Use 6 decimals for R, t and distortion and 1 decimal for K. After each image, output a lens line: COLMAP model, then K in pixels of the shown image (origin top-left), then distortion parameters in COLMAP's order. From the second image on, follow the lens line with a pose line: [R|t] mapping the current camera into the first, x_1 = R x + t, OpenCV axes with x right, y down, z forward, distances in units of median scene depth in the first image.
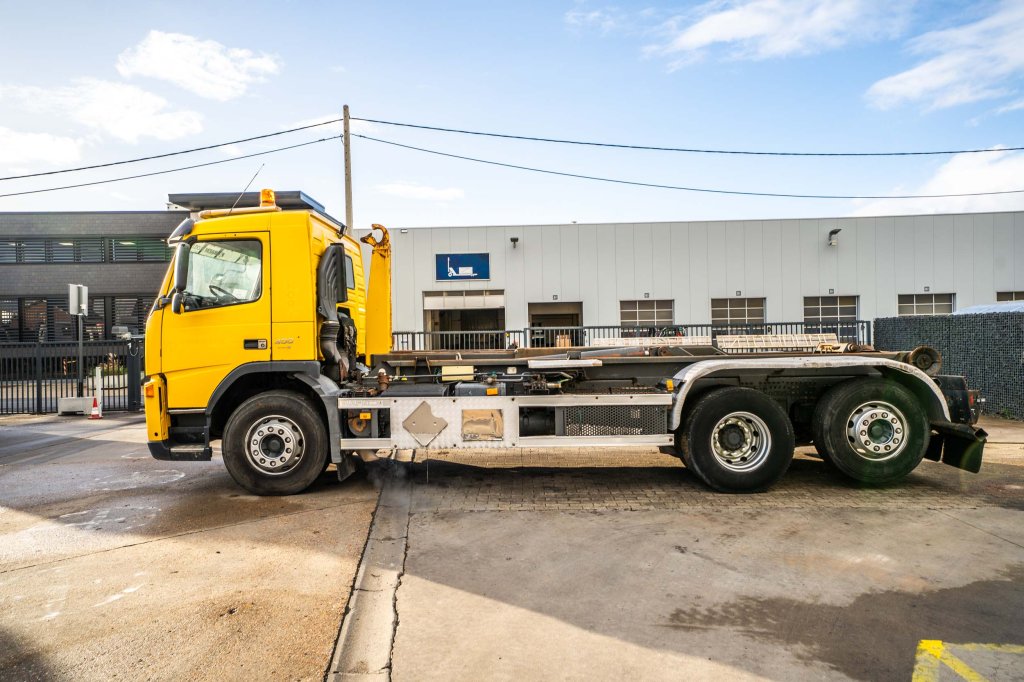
lens RADIAL K [[663.2, 0, 513.8], [0, 663.2, 337.0], [0, 0, 1]] dist [0.039363, 0.003809]
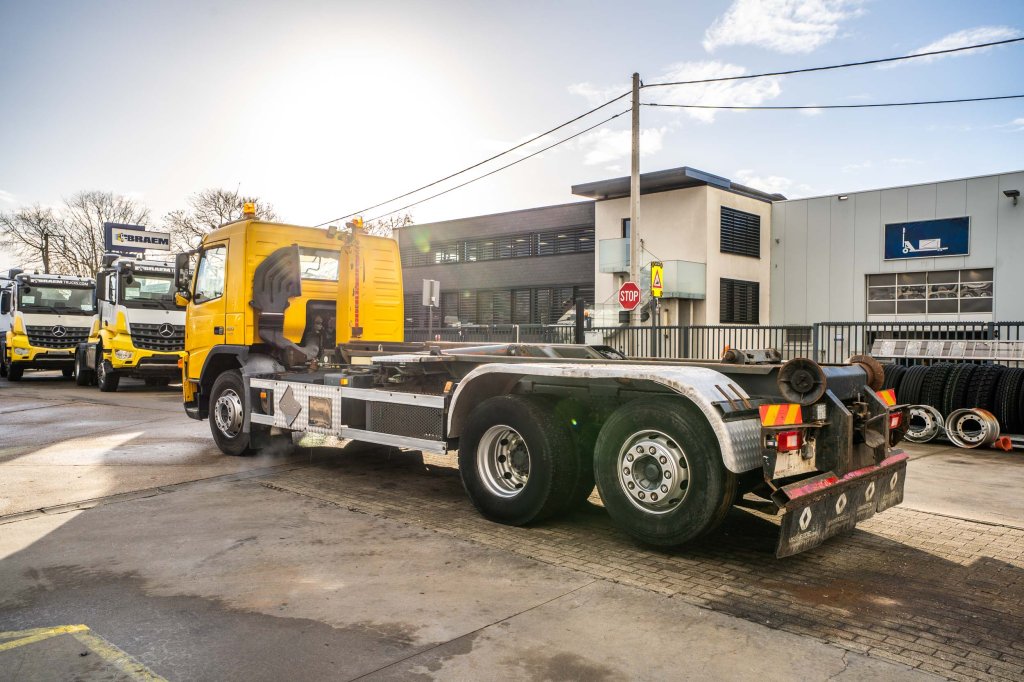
lens RADIAL K [[789.5, 0, 518.0], [0, 789.5, 341.9], [0, 0, 1]] dist [0.047008, 0.027520]
pose [[0.736290, 0.032009, -0.675908, 0.972222], [-0.022908, 0.999487, 0.022377, -0.013263], [0.676278, -0.000992, 0.736646, 0.275019]]
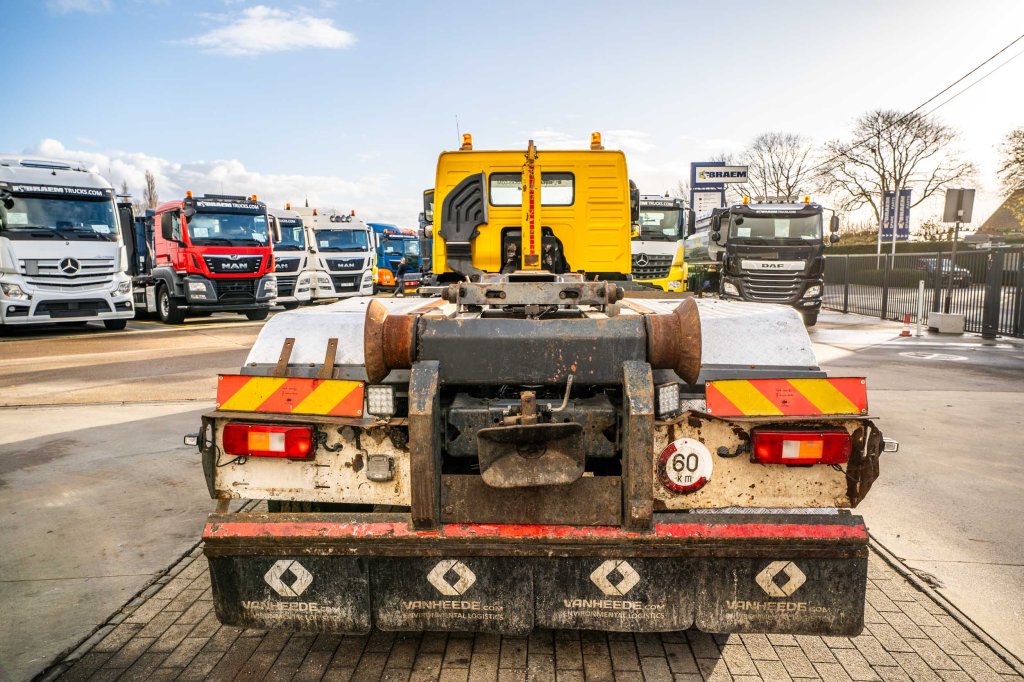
lens RADIAL K [[738.0, 0, 514.5], [0, 738.0, 358.4], [0, 0, 1]] dist [0.040269, 0.025869]
pose [[-0.036993, 0.147856, -0.988317, 1.043237], [0.008573, 0.989004, 0.147638, -0.012040], [0.999279, -0.003012, -0.037854, 1.145331]]
